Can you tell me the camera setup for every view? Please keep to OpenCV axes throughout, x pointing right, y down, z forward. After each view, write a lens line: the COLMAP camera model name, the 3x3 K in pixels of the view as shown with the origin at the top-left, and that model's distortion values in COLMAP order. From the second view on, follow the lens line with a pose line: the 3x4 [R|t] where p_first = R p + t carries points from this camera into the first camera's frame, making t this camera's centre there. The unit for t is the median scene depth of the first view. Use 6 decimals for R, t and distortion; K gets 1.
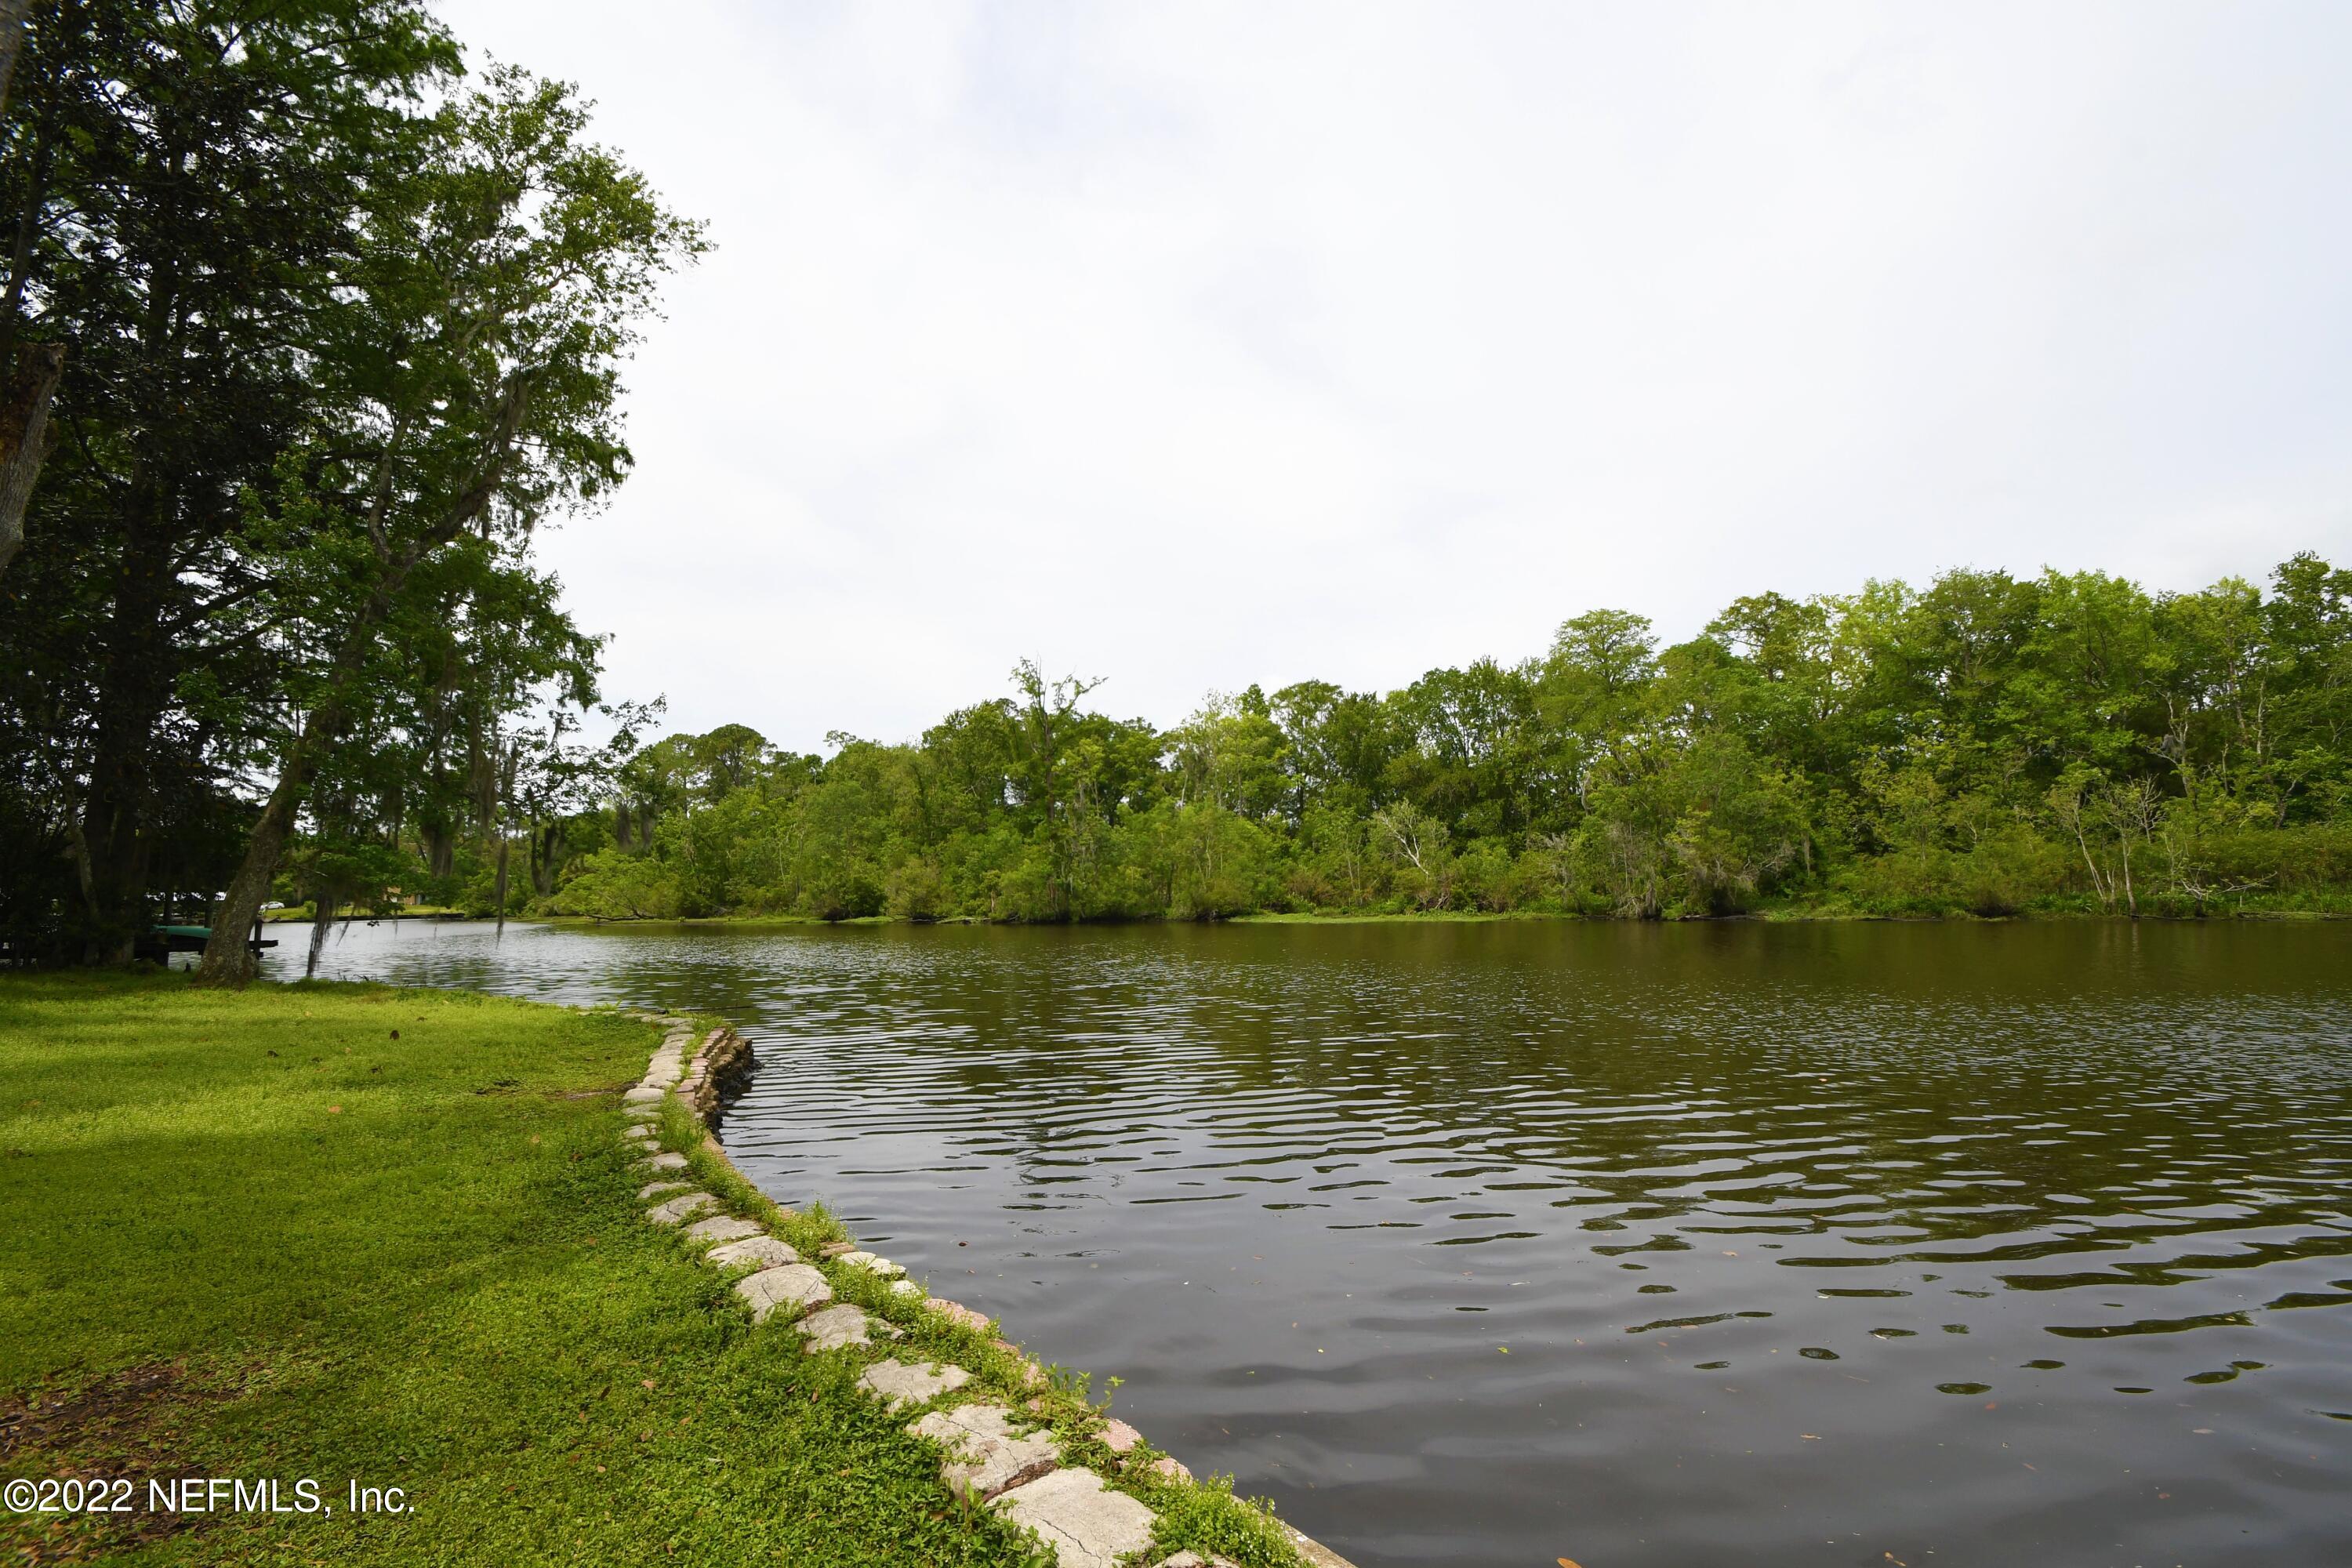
lens RADIAL K [[1029.5, 0, 1164.1], [0, 1029.5, 791.8], [0, 0, 1]] dist [0.017041, -0.019513]
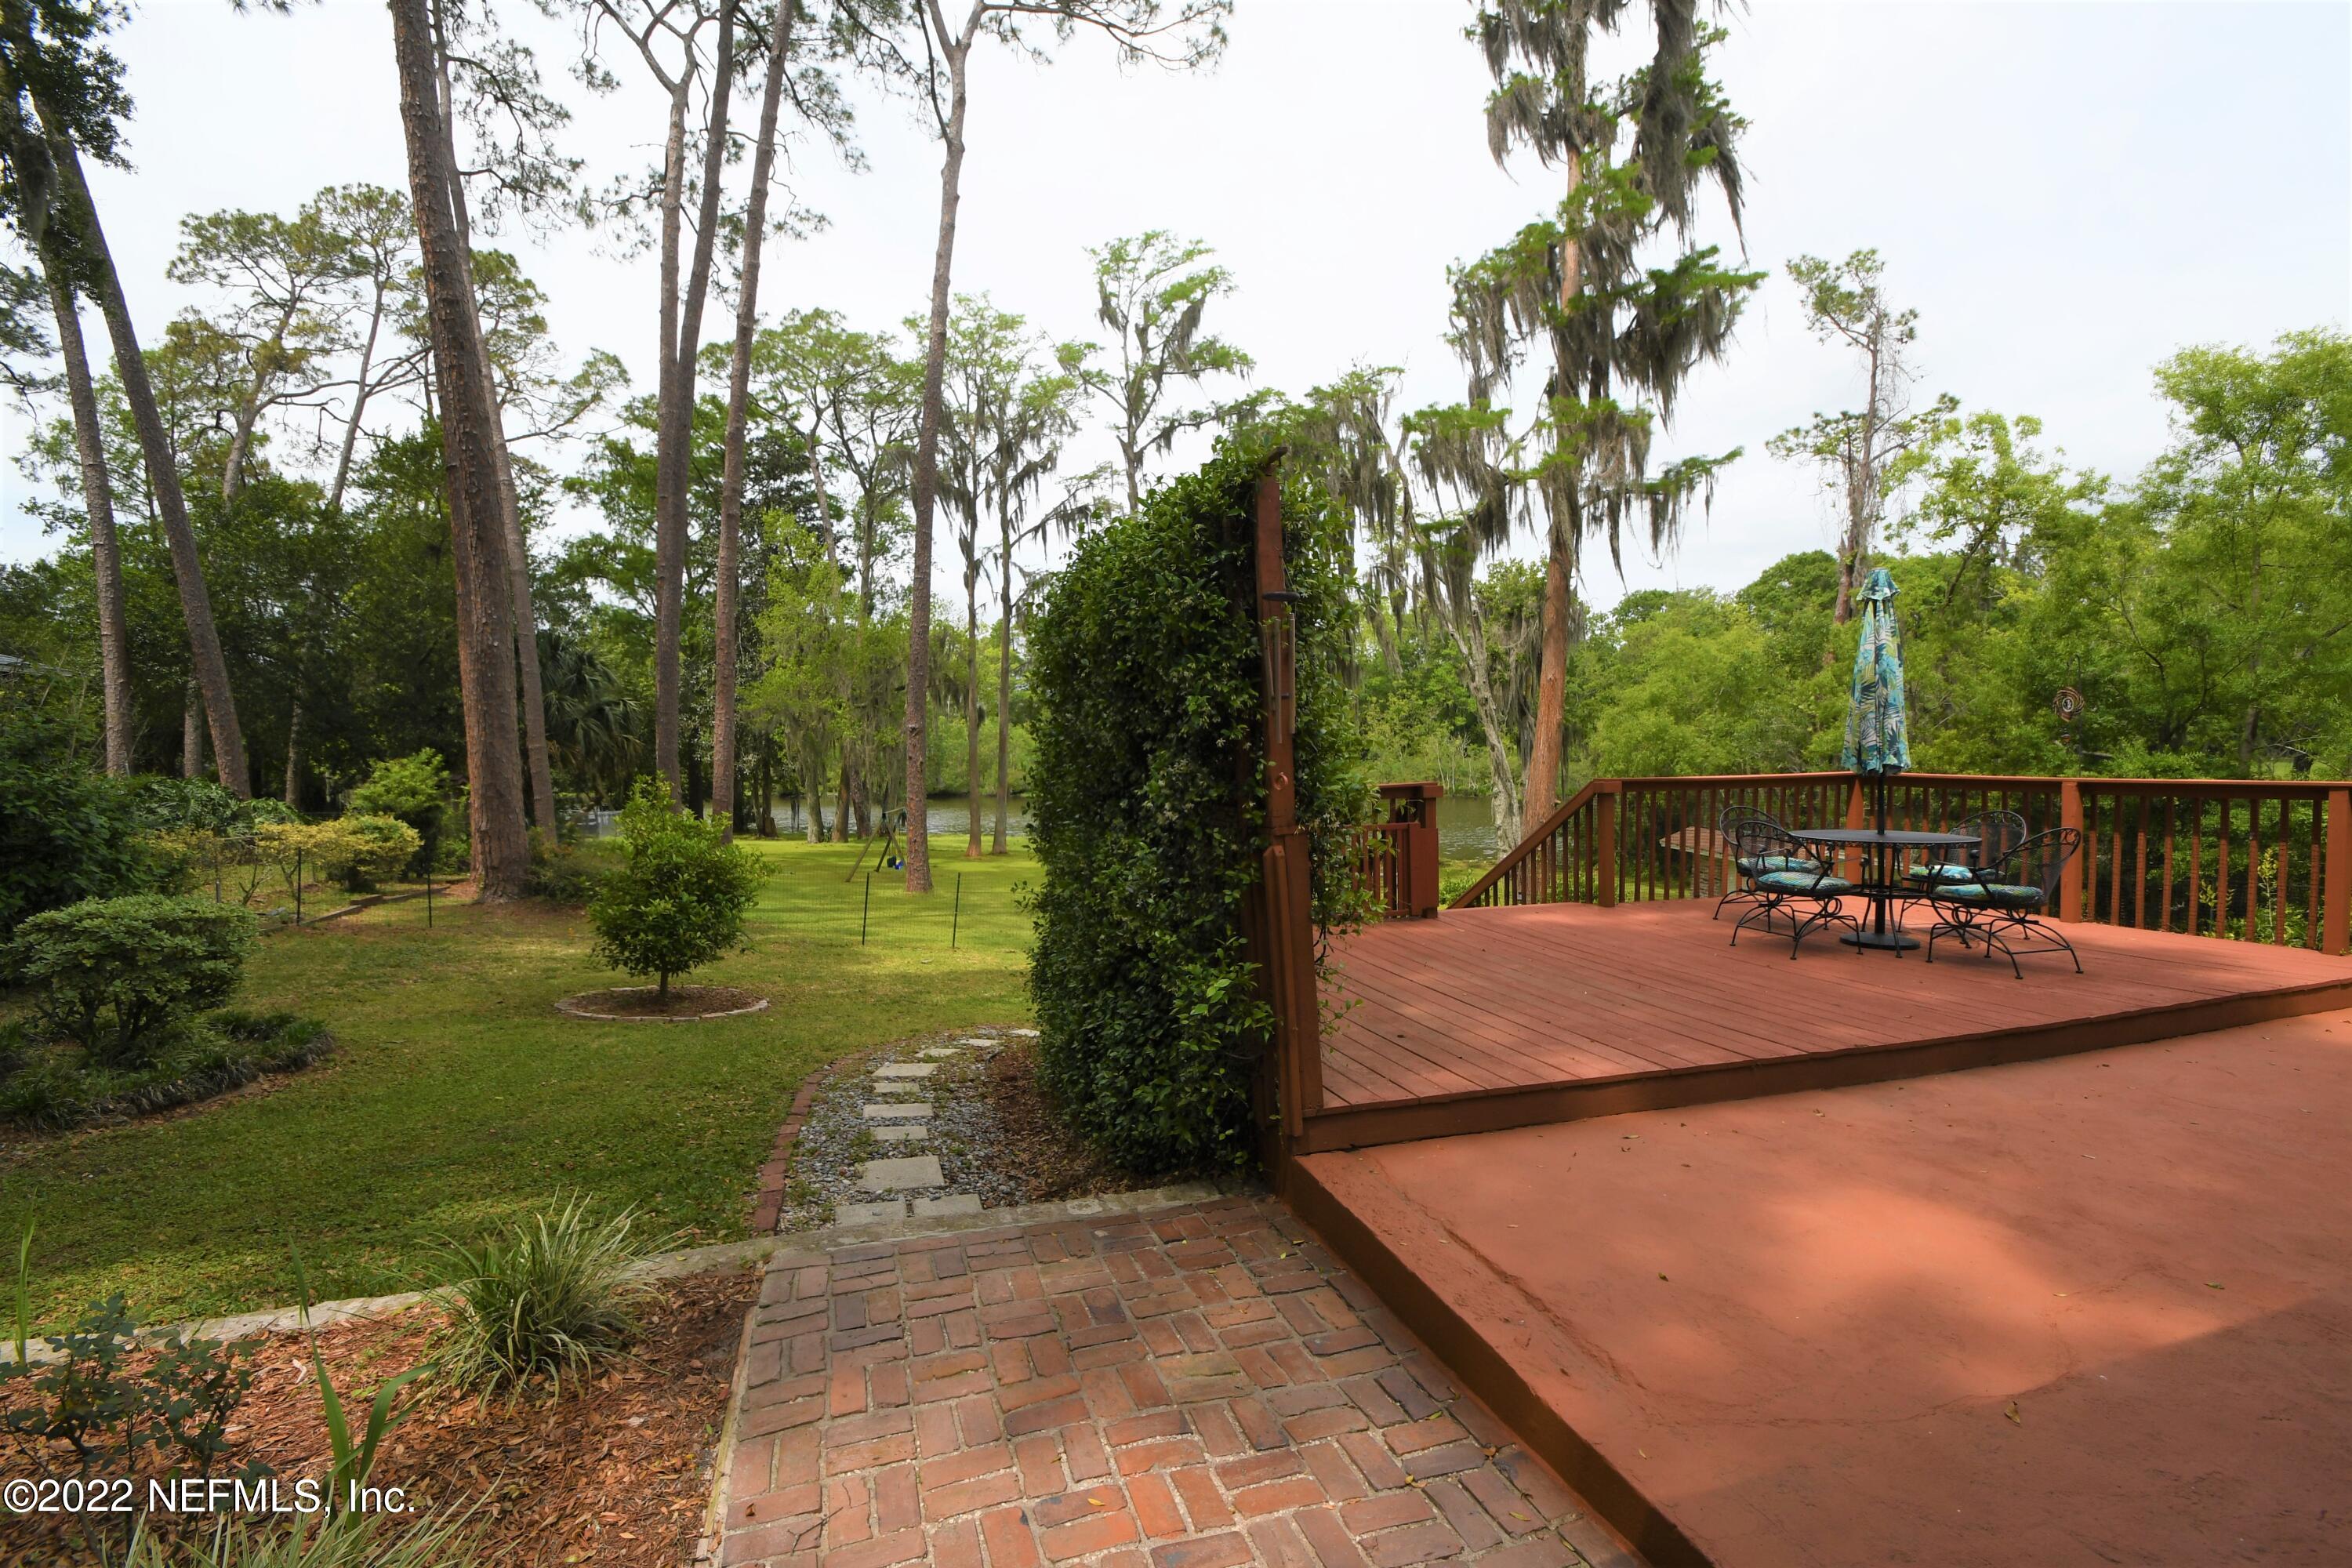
lens RADIAL K [[1029.5, 0, 1164.1], [0, 1029.5, 791.8], [0, 0, 1]] dist [0.017041, -0.019513]
pose [[0.937933, -0.005585, 0.346771, -0.307229], [-0.042300, 0.990563, 0.130365, -0.108139], [-0.344227, -0.136943, 0.928846, -0.615150]]
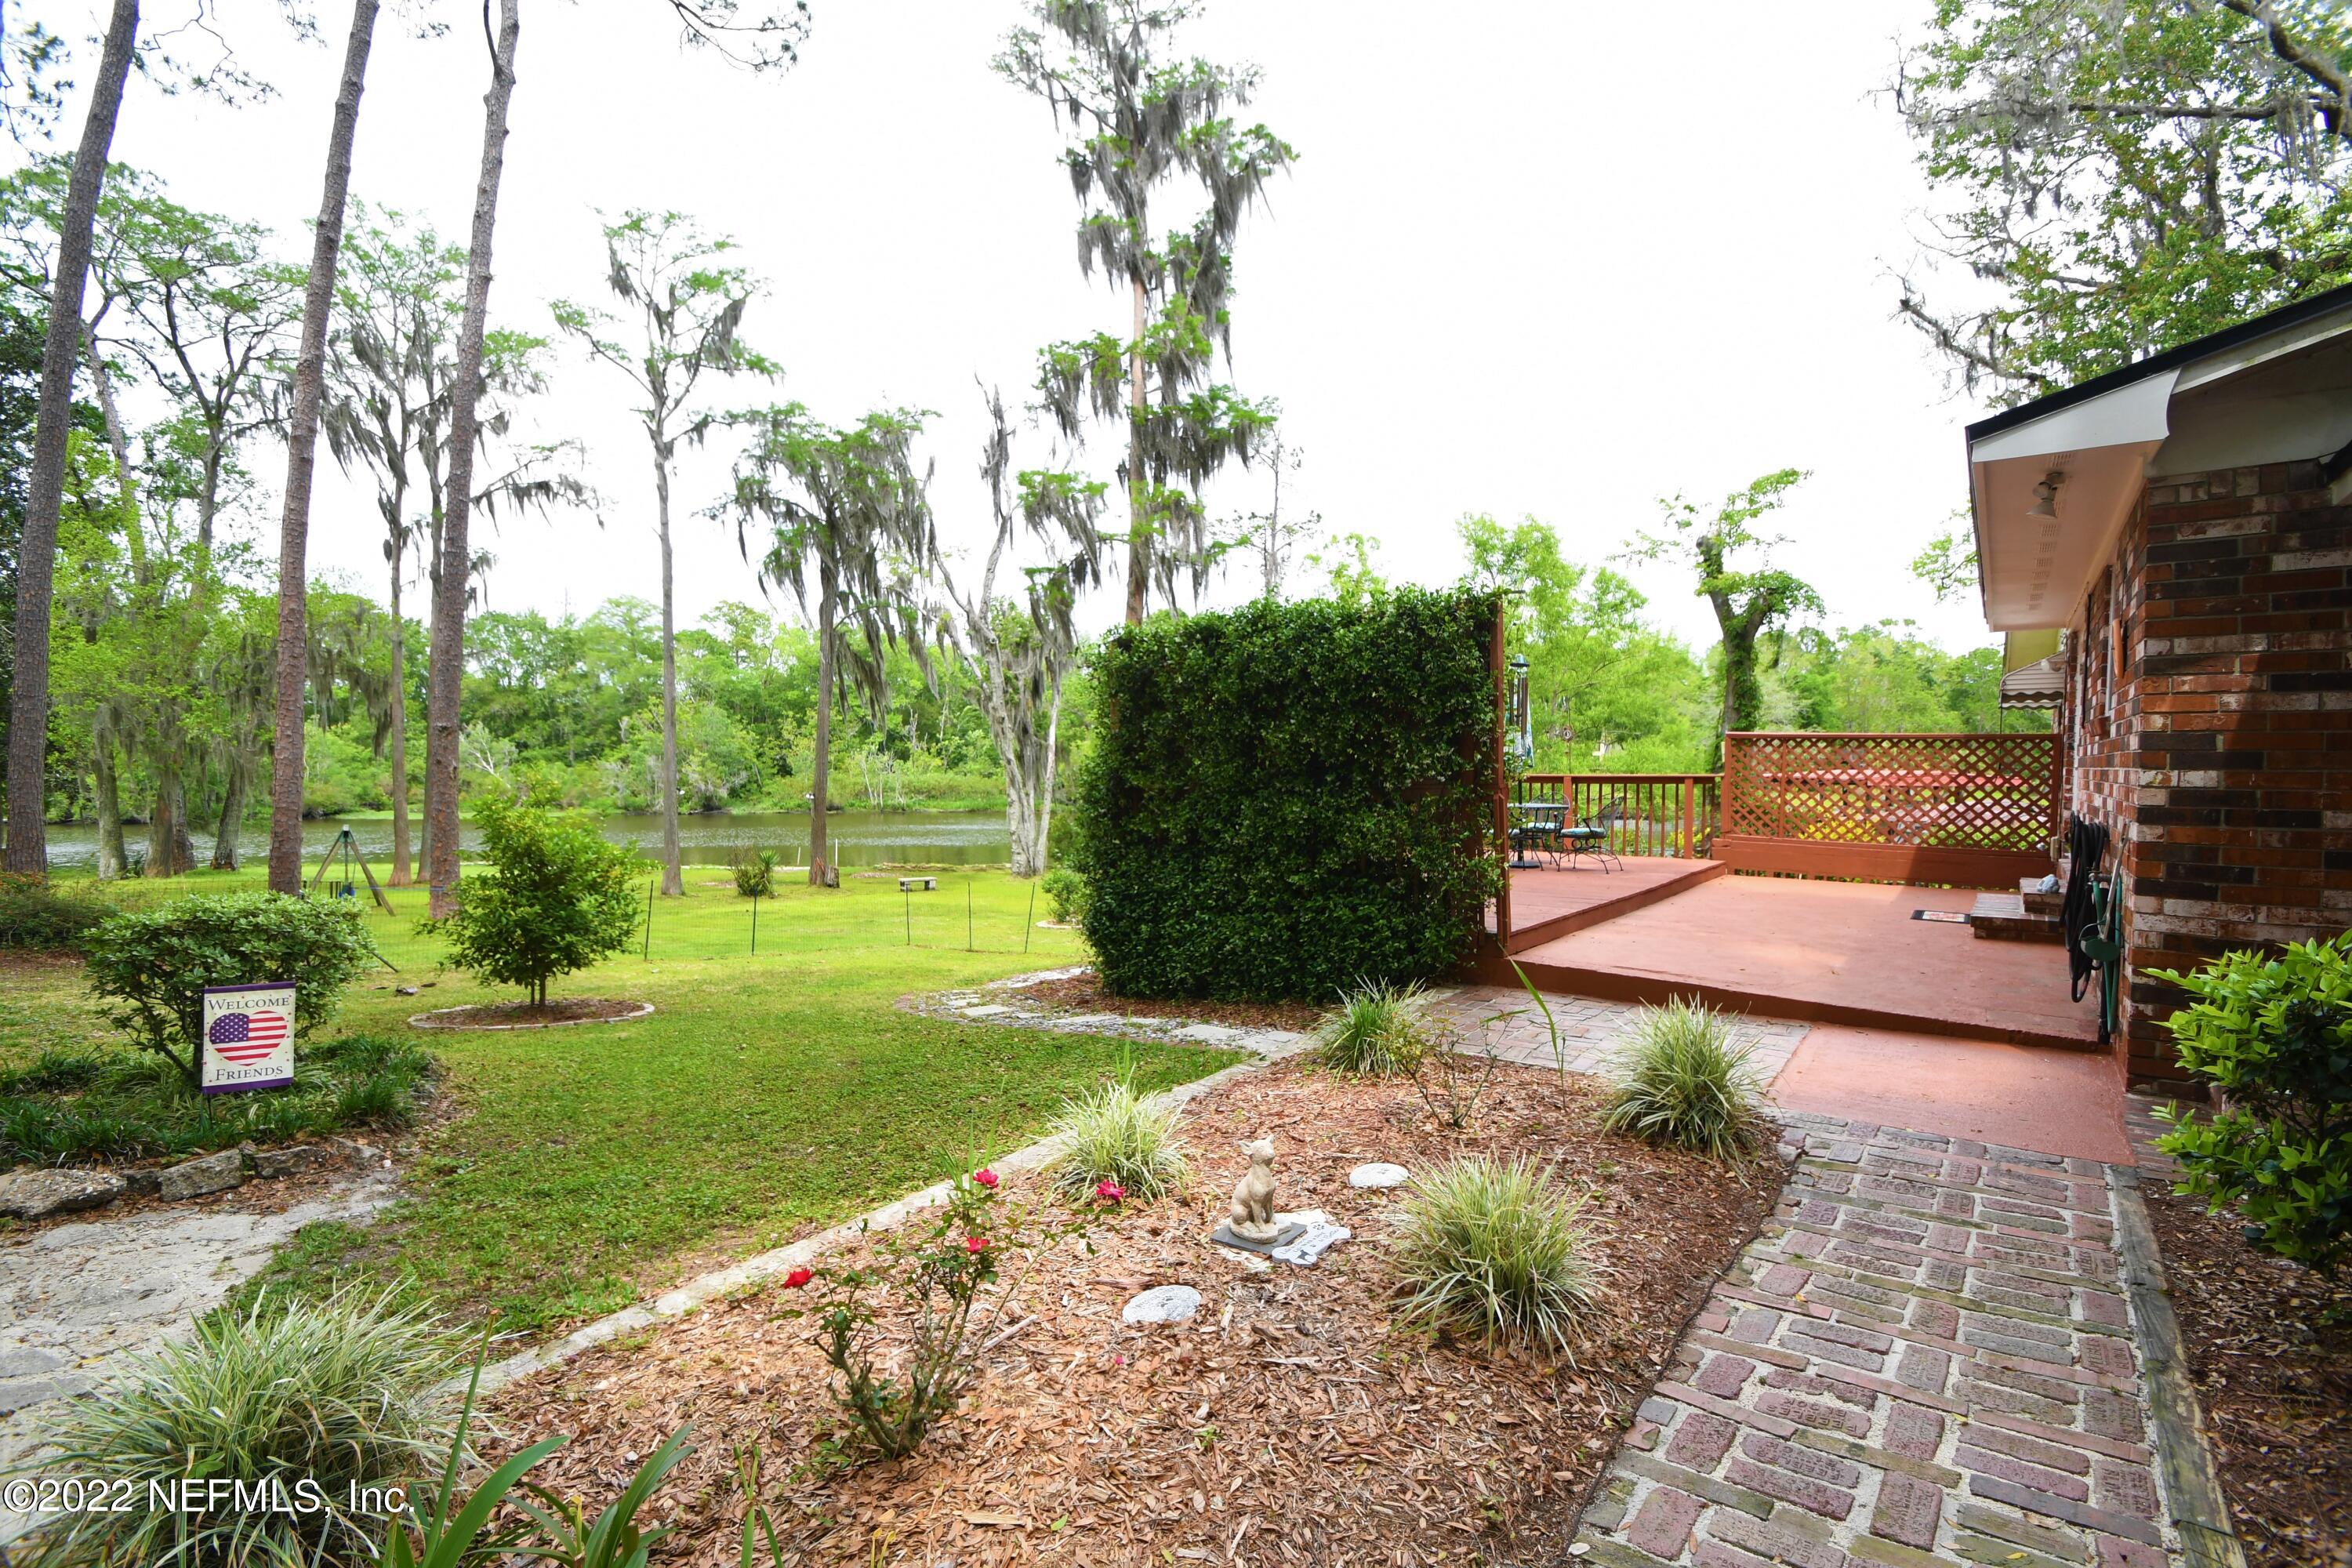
lens RADIAL K [[1029.5, 0, 1164.1], [0, 1029.5, 791.8], [0, 0, 1]] dist [0.017041, -0.019513]
pose [[0.585019, -0.001832, 0.811017, -0.398621], [-0.095647, 0.992863, 0.071237, -0.101989], [-0.805360, -0.119246, 0.580669, -0.597541]]
